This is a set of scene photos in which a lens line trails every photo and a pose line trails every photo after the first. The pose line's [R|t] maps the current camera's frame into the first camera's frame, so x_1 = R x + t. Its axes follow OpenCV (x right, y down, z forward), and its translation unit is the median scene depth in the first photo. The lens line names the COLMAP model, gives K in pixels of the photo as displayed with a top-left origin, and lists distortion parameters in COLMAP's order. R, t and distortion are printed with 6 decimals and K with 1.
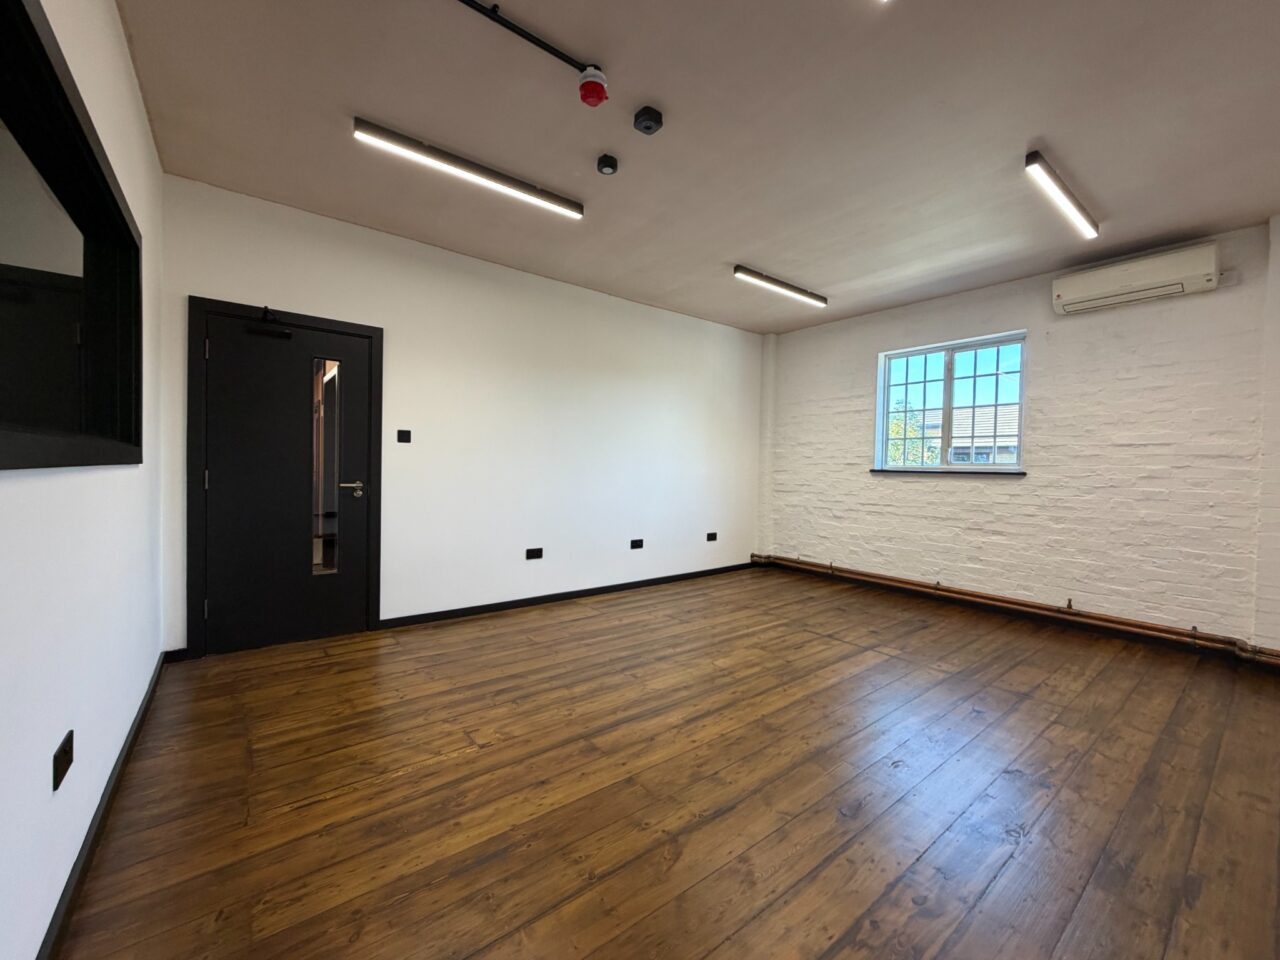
lens RADIAL K [[508.8, 0, 637.6], [0, 508.8, 479.3], [0, 0, 1]] dist [0.001572, -0.000116]
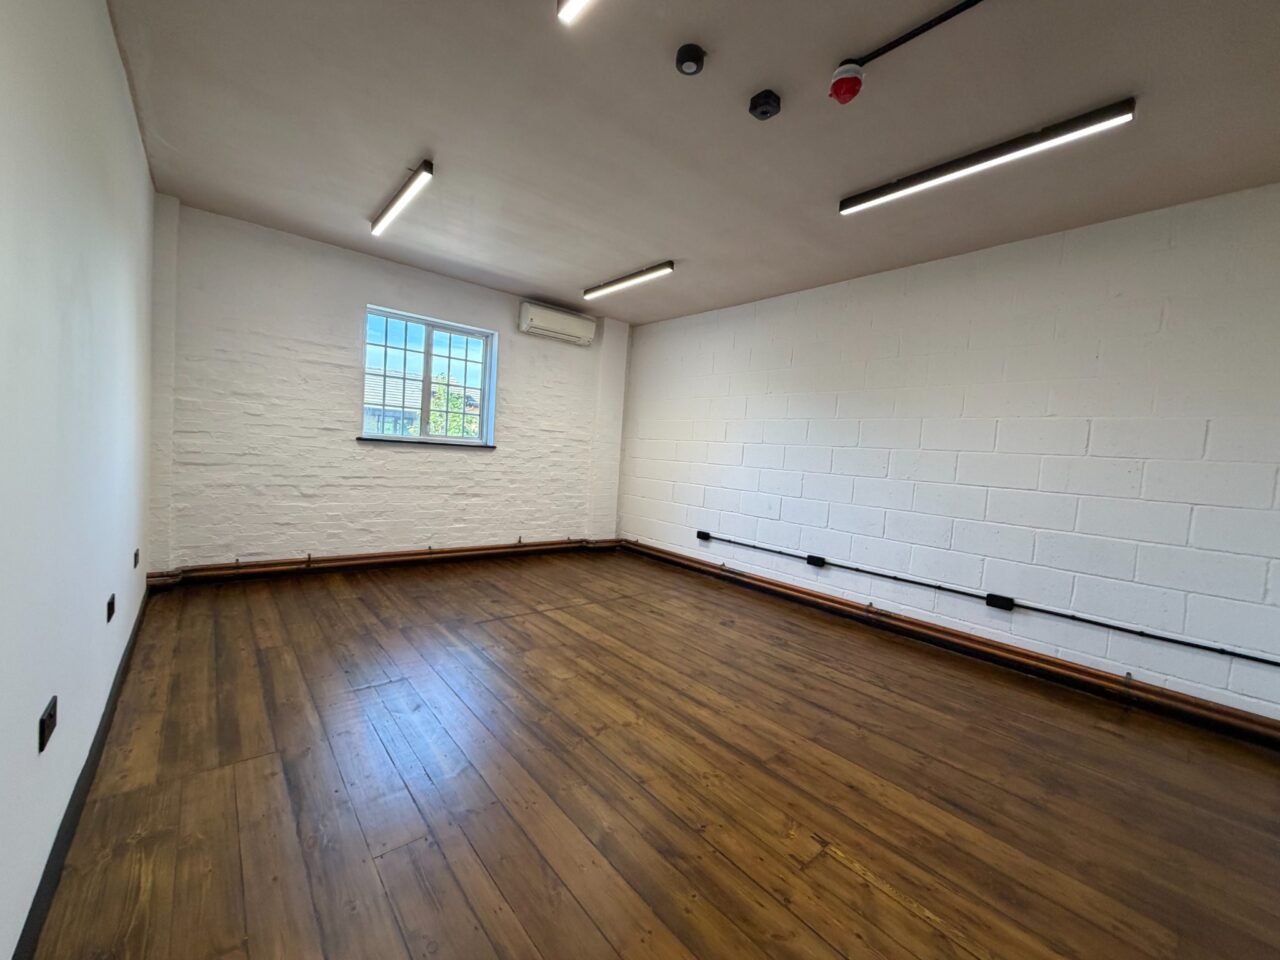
lens RADIAL K [[508.8, 0, 637.6], [0, 508.8, 479.3], [0, 0, 1]] dist [0.001572, -0.000116]
pose [[-0.035314, -0.076719, 0.996427, -0.586349], [-0.044107, 0.996197, 0.075138, -0.046821], [-0.998402, -0.041296, -0.038564, 0.758362]]
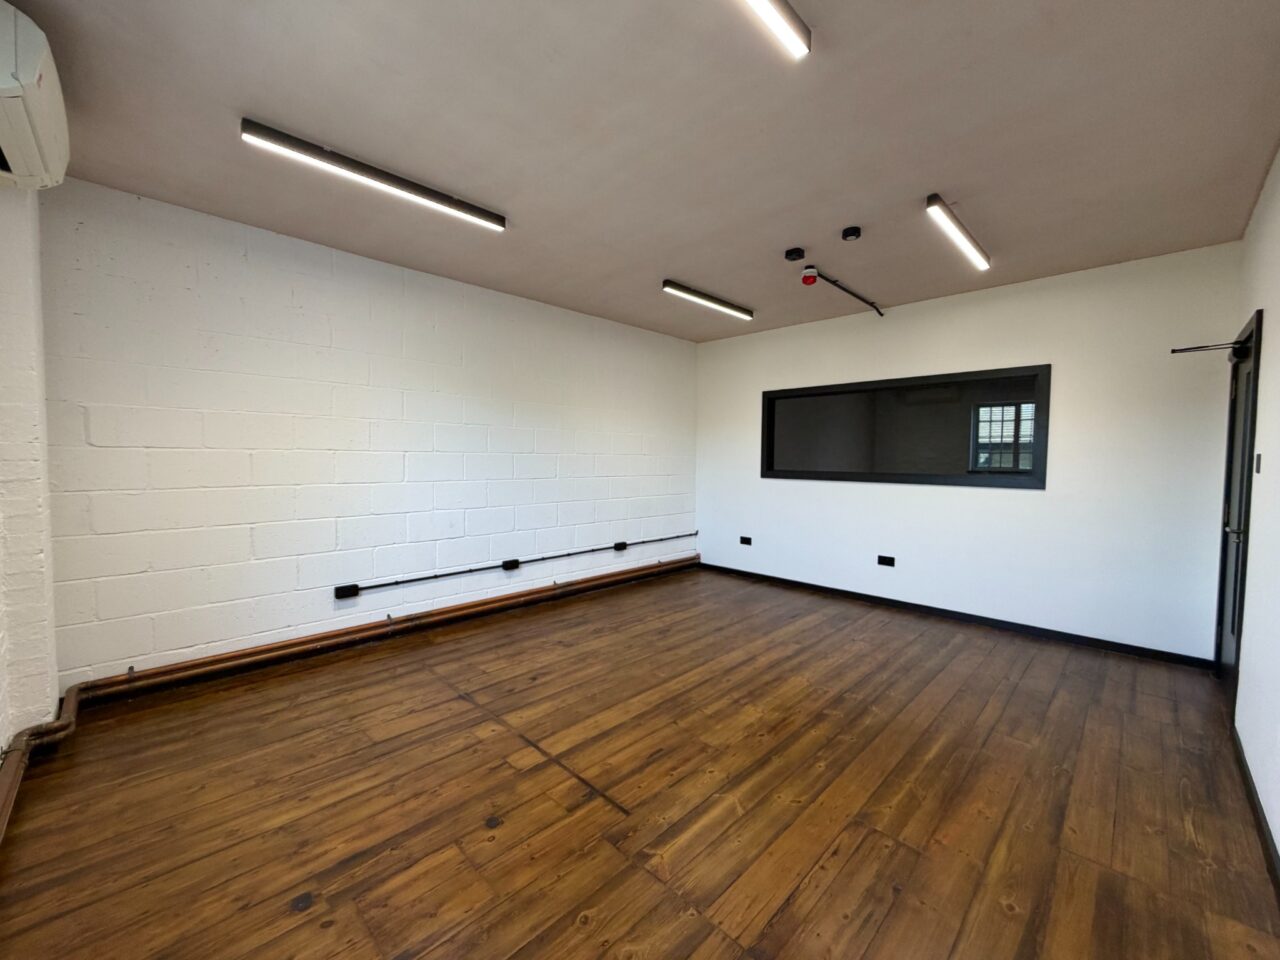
lens RADIAL K [[508.8, 0, 637.6], [0, 508.8, 479.3], [0, 0, 1]] dist [0.001572, -0.000116]
pose [[-0.991936, -0.023981, -0.124450, 0.395249], [-0.032231, 0.997384, 0.064707, -0.078967], [0.122573, 0.068197, -0.990114, 1.503686]]
